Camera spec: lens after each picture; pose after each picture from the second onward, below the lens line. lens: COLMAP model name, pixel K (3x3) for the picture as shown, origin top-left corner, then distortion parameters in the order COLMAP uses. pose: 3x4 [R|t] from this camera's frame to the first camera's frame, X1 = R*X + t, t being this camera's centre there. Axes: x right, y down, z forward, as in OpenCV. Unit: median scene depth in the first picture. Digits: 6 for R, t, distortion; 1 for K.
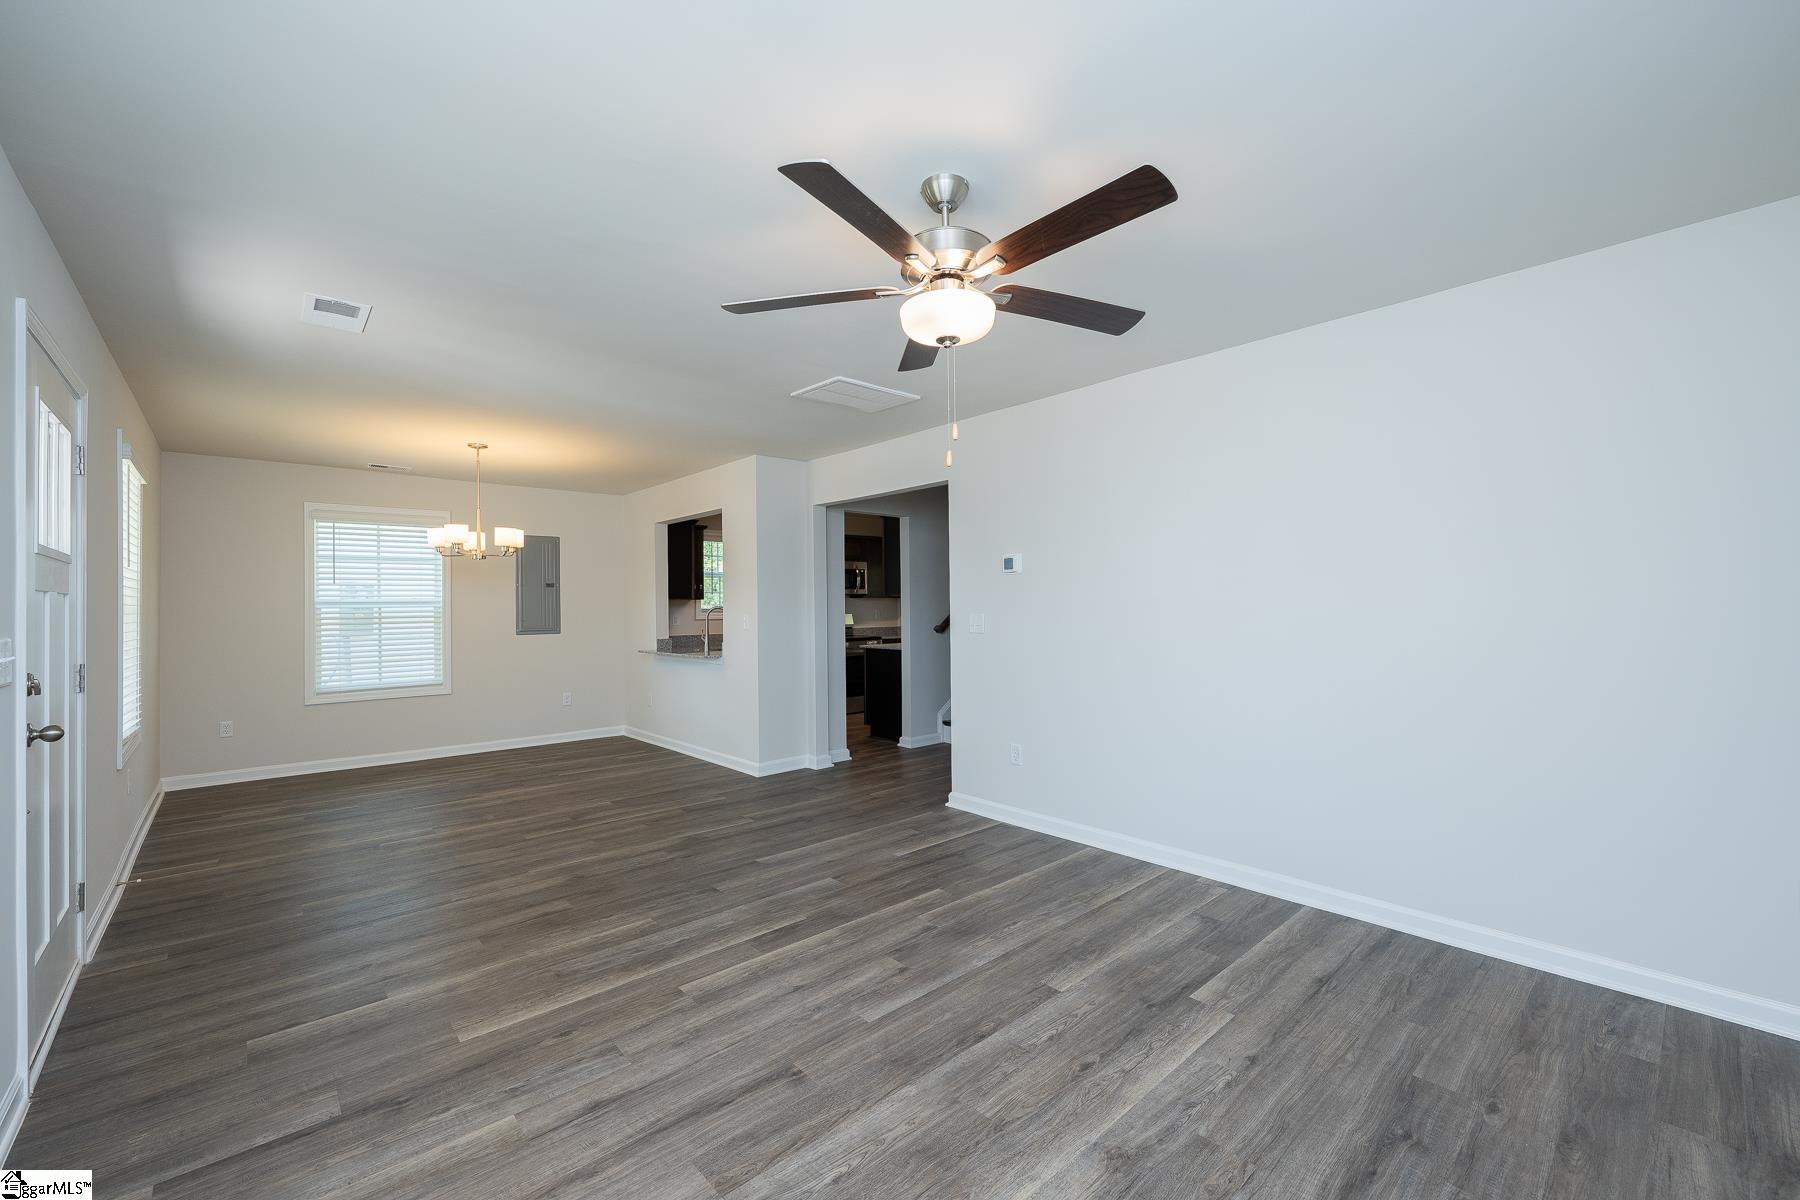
lens RADIAL K [[722.4, 0, 900.0], [0, 722.4, 600.0], [0, 0, 1]] dist [-0.000940, -0.000142]
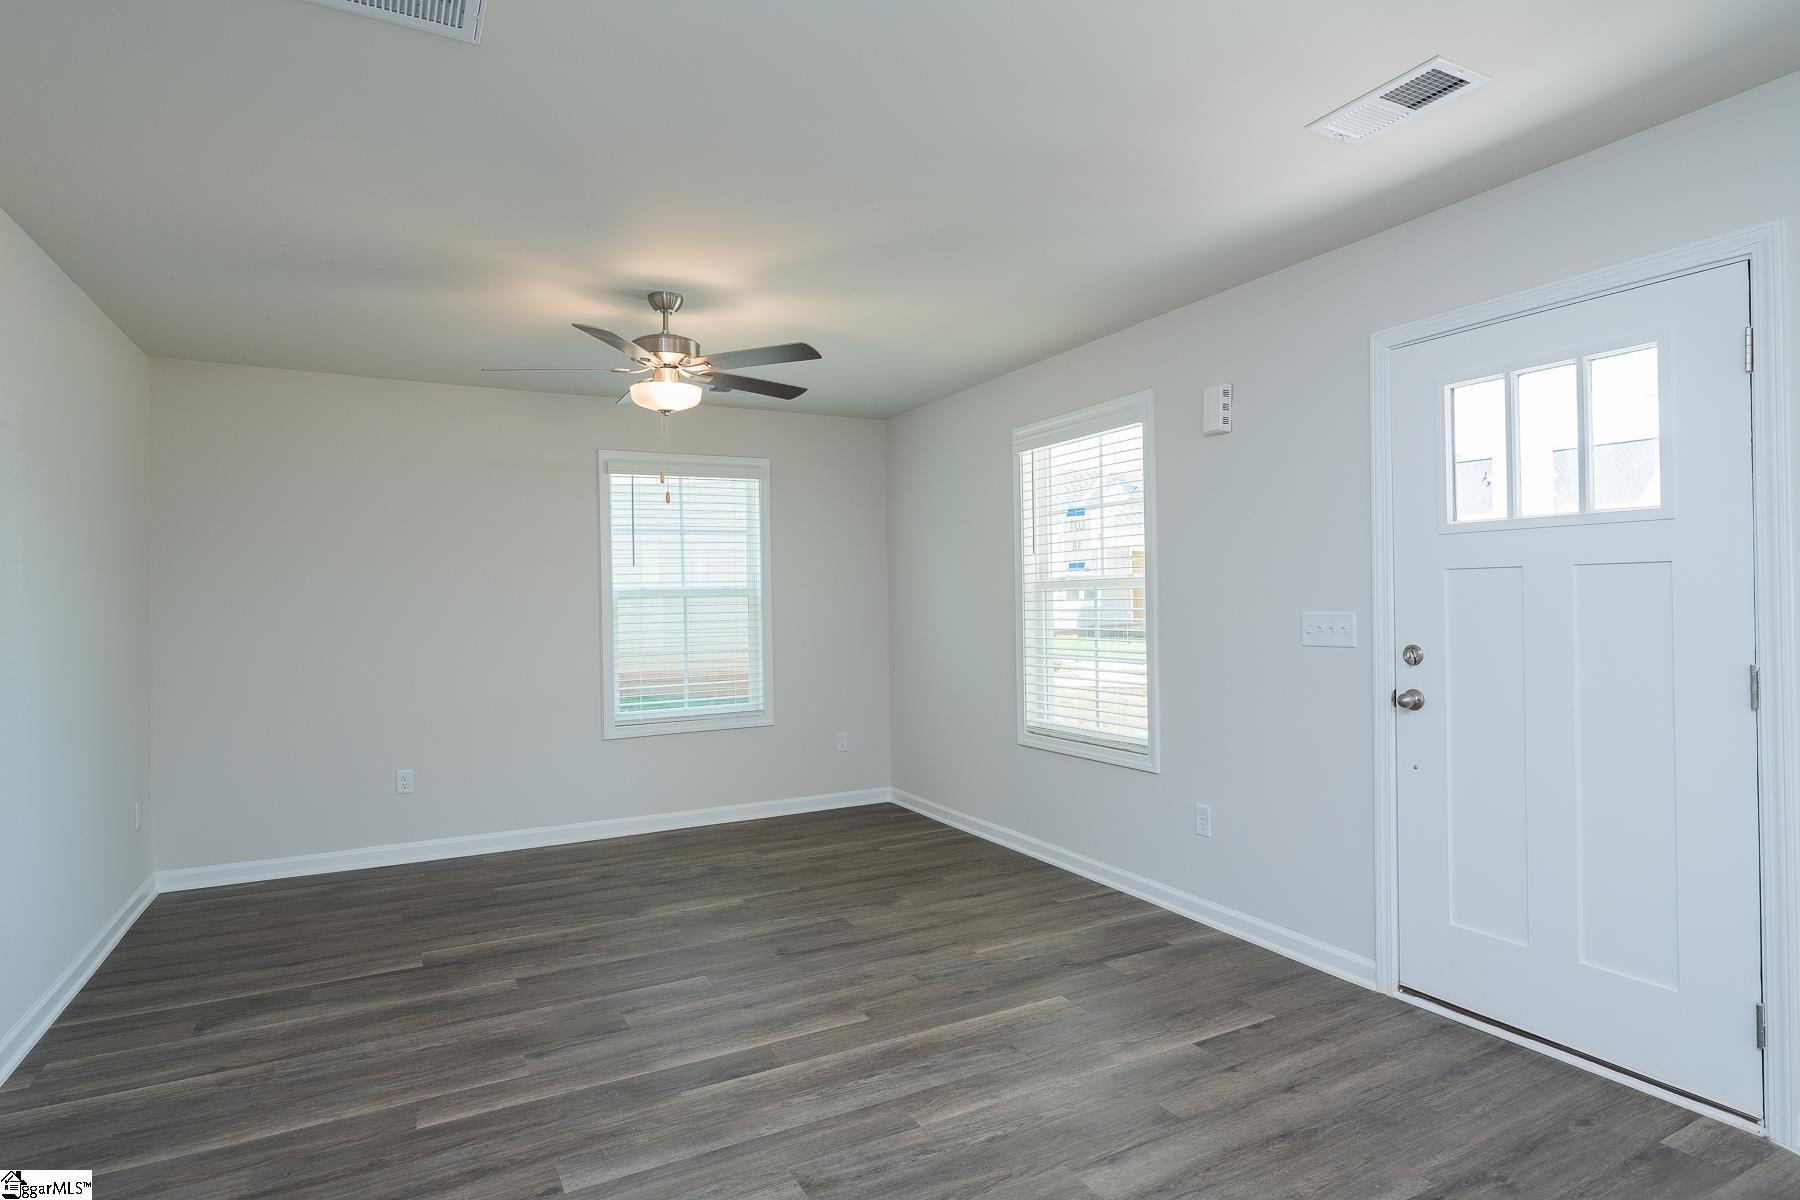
lens RADIAL K [[982.2, 0, 900.0], [0, 982.2, 600.0], [0, 0, 1]] dist [-0.000176, -0.000030]
pose [[-0.969837, 0.024680, 0.242501, -0.615524], [0.022853, 0.999685, -0.010345, 0.022317], [-0.242680, -0.004491, -0.970096, 2.056608]]
